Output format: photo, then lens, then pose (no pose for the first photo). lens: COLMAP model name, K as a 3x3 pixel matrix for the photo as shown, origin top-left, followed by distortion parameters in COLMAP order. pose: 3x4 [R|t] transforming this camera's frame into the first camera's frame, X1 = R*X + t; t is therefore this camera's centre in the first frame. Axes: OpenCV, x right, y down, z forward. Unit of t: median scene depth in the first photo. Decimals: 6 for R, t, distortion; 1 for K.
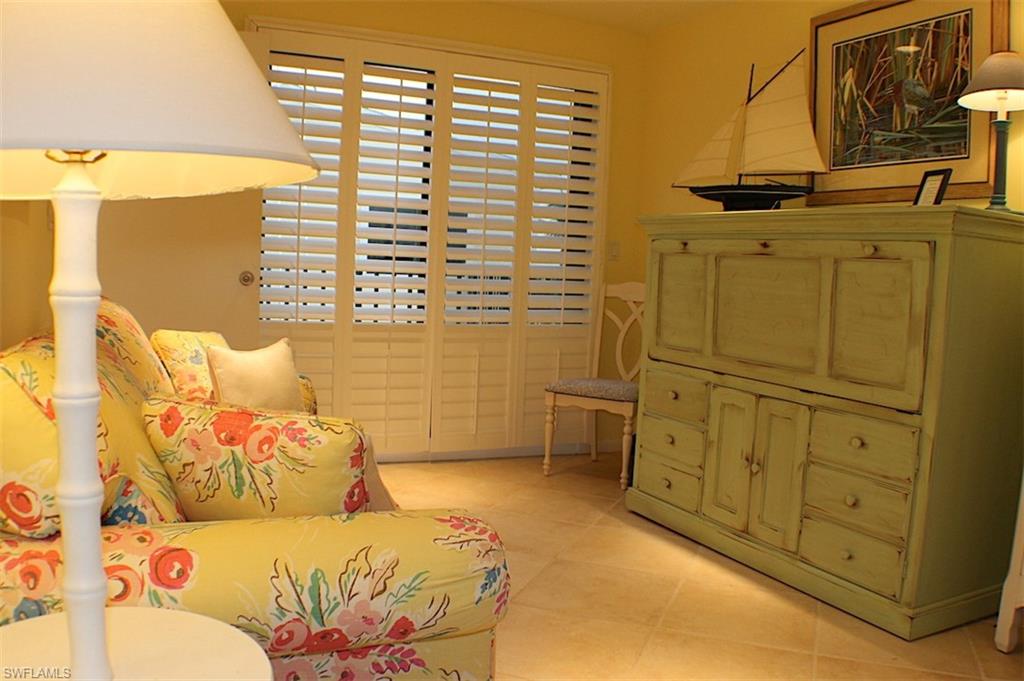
lens RADIAL K [[842.6, 0, 512.0], [0, 842.6, 340.5], [0, 0, 1]] dist [-0.217821, 0.082915]
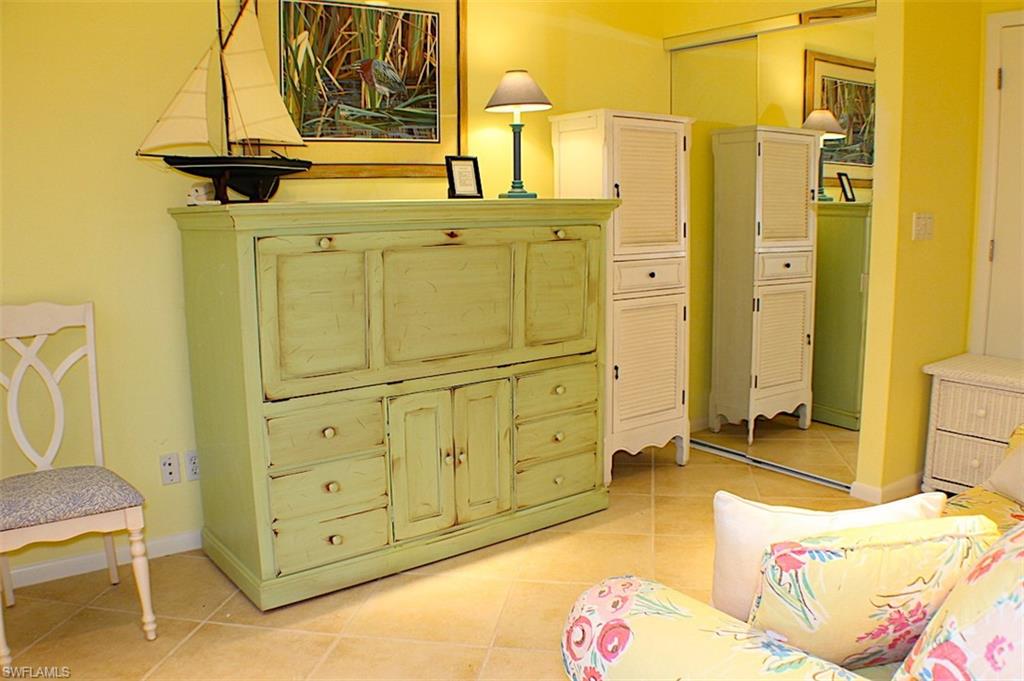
lens RADIAL K [[842.6, 0, 512.0], [0, 842.6, 340.5], [0, 0, 1]] dist [-0.217821, 0.082915]
pose [[-0.197482, -0.202763, 0.959108, -0.643676], [0.089118, 0.970611, 0.223545, -0.199662], [-0.976247, 0.129620, -0.173608, 1.066654]]
